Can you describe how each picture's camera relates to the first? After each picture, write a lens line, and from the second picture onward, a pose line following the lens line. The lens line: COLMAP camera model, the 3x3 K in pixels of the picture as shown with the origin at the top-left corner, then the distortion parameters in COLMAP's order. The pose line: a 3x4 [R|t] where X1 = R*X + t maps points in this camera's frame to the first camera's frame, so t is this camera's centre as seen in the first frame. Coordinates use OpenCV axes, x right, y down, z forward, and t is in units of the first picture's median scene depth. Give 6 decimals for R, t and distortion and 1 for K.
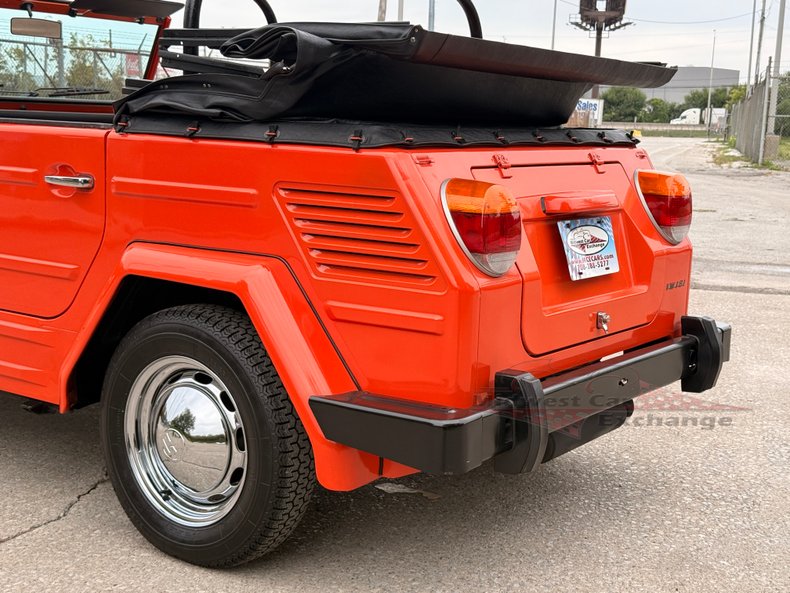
lens RADIAL K [[1153.3, 0, 409.8], [0, 1153.3, 285.3], [0, 0, 1]] dist [0.139414, 0.000000]
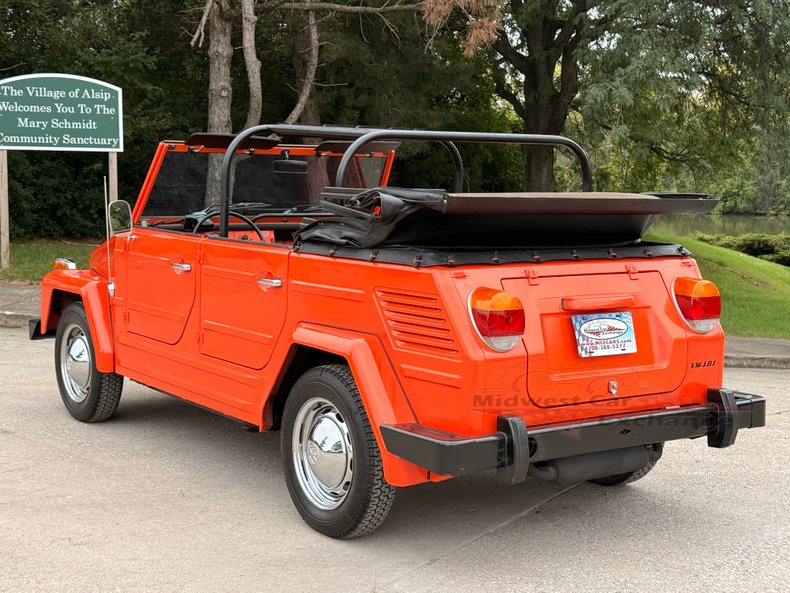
lens RADIAL K [[1260.3, 0, 379.4], [0, 1260.3, 291.2], [0, 0, 1]] dist [0.136662, 0.000000]
pose [[0.947036, 0.018576, -0.320590, 0.427542], [-0.035100, 0.998332, -0.045841, -0.005088], [0.319204, 0.054666, 0.946108, -0.599768]]
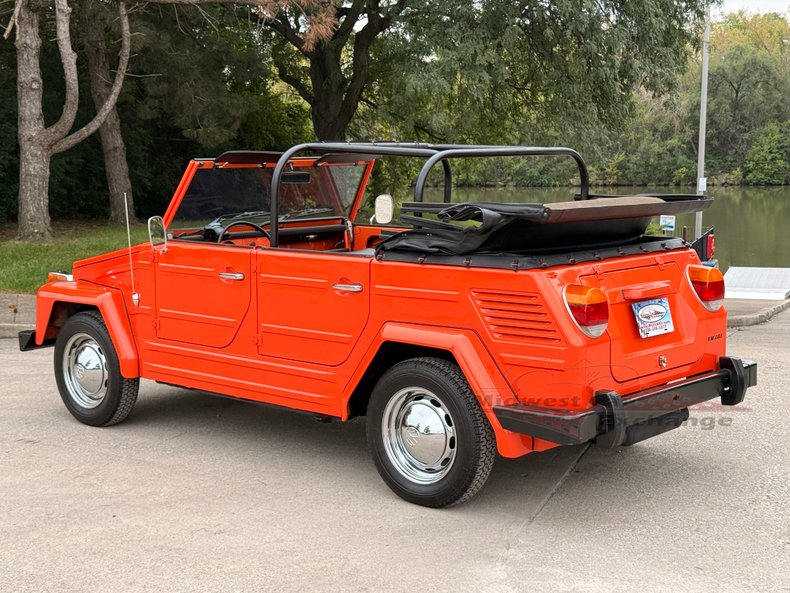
lens RADIAL K [[1260.3, 0, 401.2], [0, 1260.3, 297.2], [0, 0, 1]] dist [0.136662, 0.000000]
pose [[0.994364, -0.026848, -0.102561, -0.020880], [0.024435, 0.999396, -0.024712, -0.028518], [0.103163, 0.022067, 0.994420, -0.954858]]
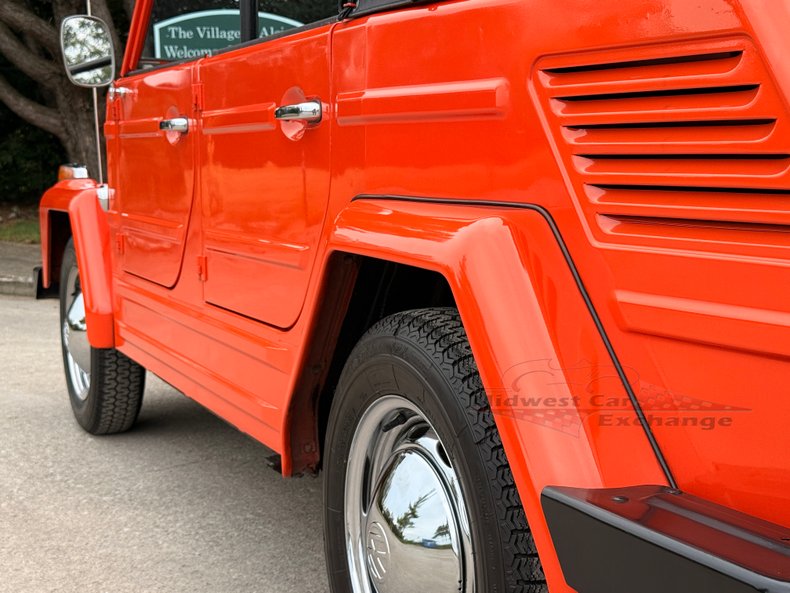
lens RADIAL K [[1260.3, 0, 389.8], [0, 1260.3, 299.5], [0, 0, 1]] dist [0.136662, 0.000000]
pose [[0.871453, 0.016350, -0.490206, 0.102842], [-0.036313, 0.998852, -0.031241, 0.035726], [0.489133, 0.045026, 0.871047, 0.474754]]
